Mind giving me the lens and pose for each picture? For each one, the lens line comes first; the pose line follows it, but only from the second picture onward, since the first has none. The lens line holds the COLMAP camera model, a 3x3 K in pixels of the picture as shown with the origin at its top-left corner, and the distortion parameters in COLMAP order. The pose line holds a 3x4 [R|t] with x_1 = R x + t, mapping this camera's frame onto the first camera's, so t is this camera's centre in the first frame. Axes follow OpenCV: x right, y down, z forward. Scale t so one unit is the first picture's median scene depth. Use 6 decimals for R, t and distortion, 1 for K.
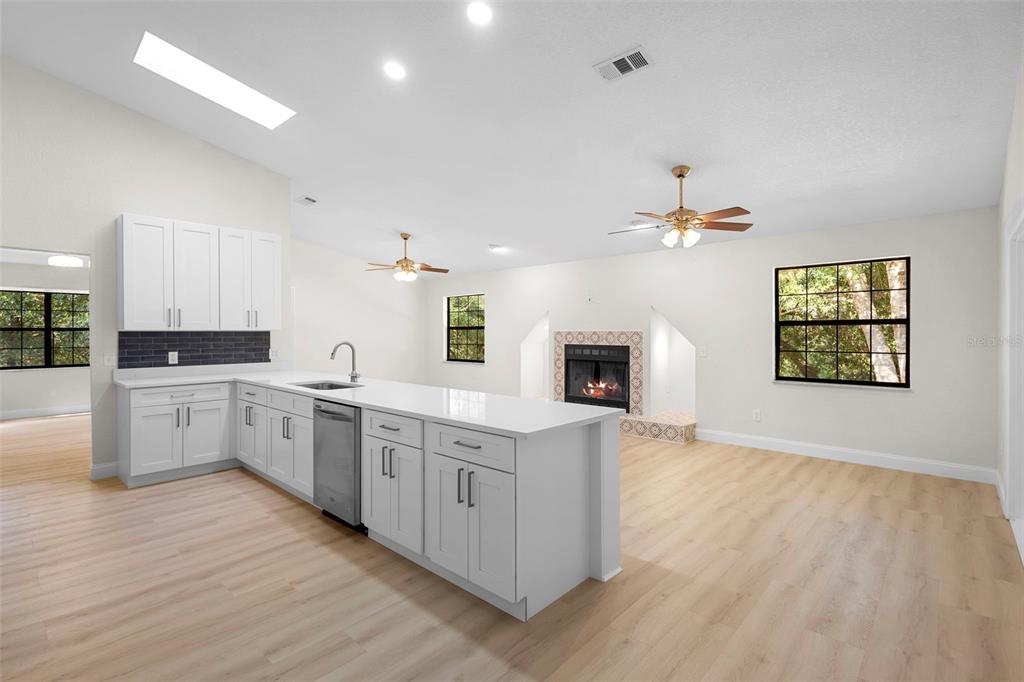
lens RADIAL K [[474.4, 0, 511.2], [0, 474.4, 333.3], [0, 0, 1]] dist [0.006224, -0.001056]
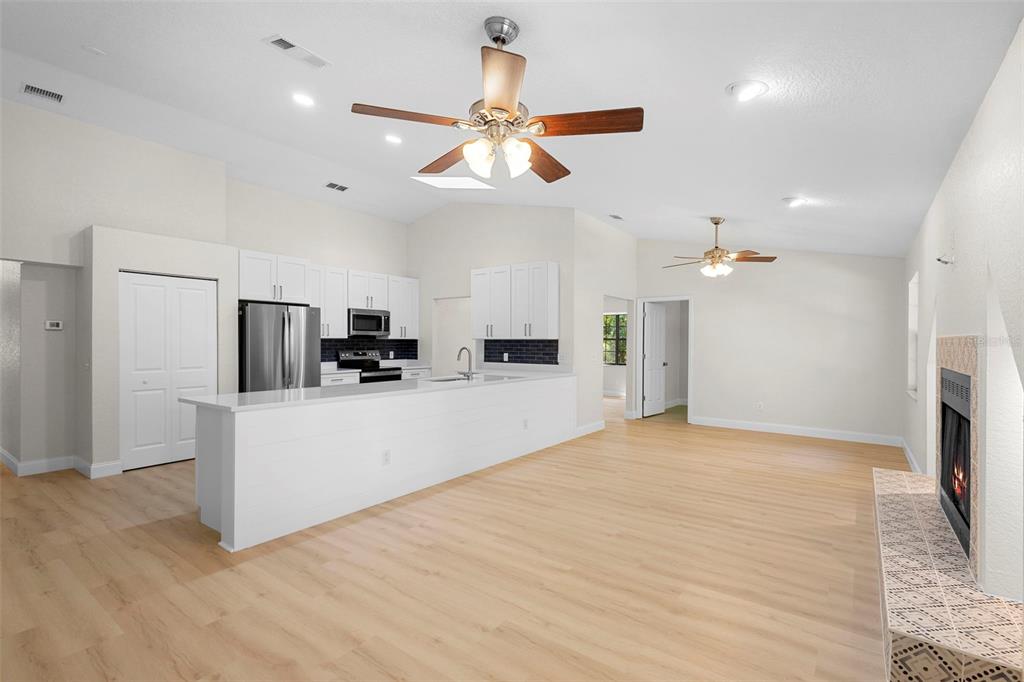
lens RADIAL K [[471.3, 0, 512.0], [0, 471.3, 341.0], [0, 0, 1]] dist [0.006765, -0.001043]
pose [[0.112815, -0.001205, -0.993615, 0.789088], [-0.006484, 0.999977, -0.001949, 0.002982], [0.993595, 0.006662, 0.112805, 0.857168]]
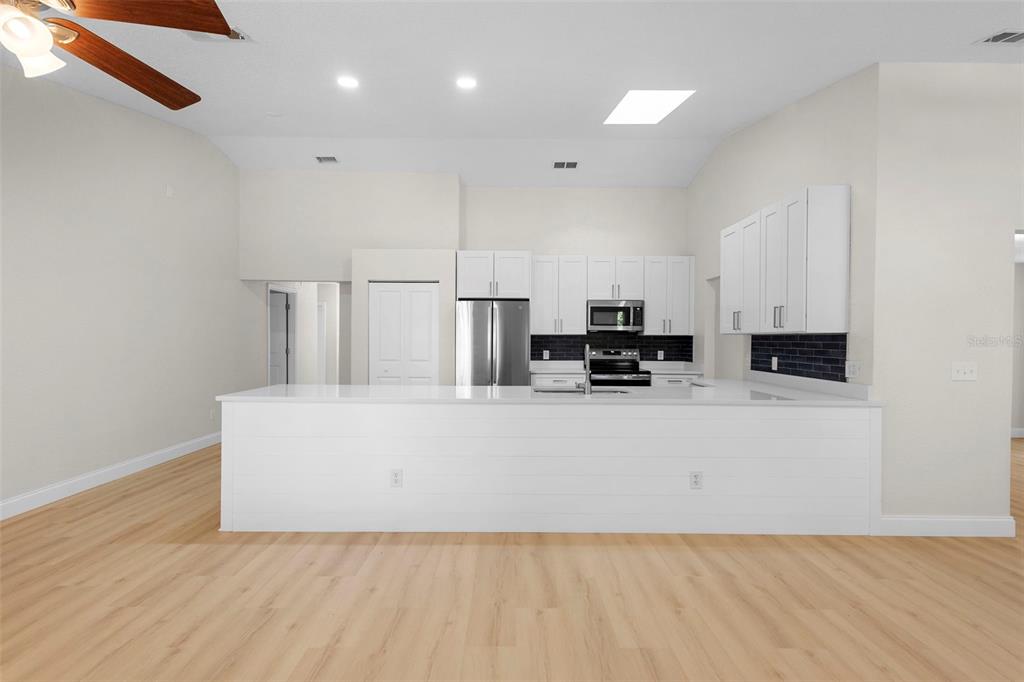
lens RADIAL K [[471.3, 0, 512.0], [0, 471.3, 341.0], [0, 0, 1]] dist [0.006765, -0.001043]
pose [[-0.733090, 0.000181, -0.680131, 0.283149], [-0.007086, 0.999944, 0.007904, 0.004349], [0.680094, 0.010614, -0.733048, 1.334139]]
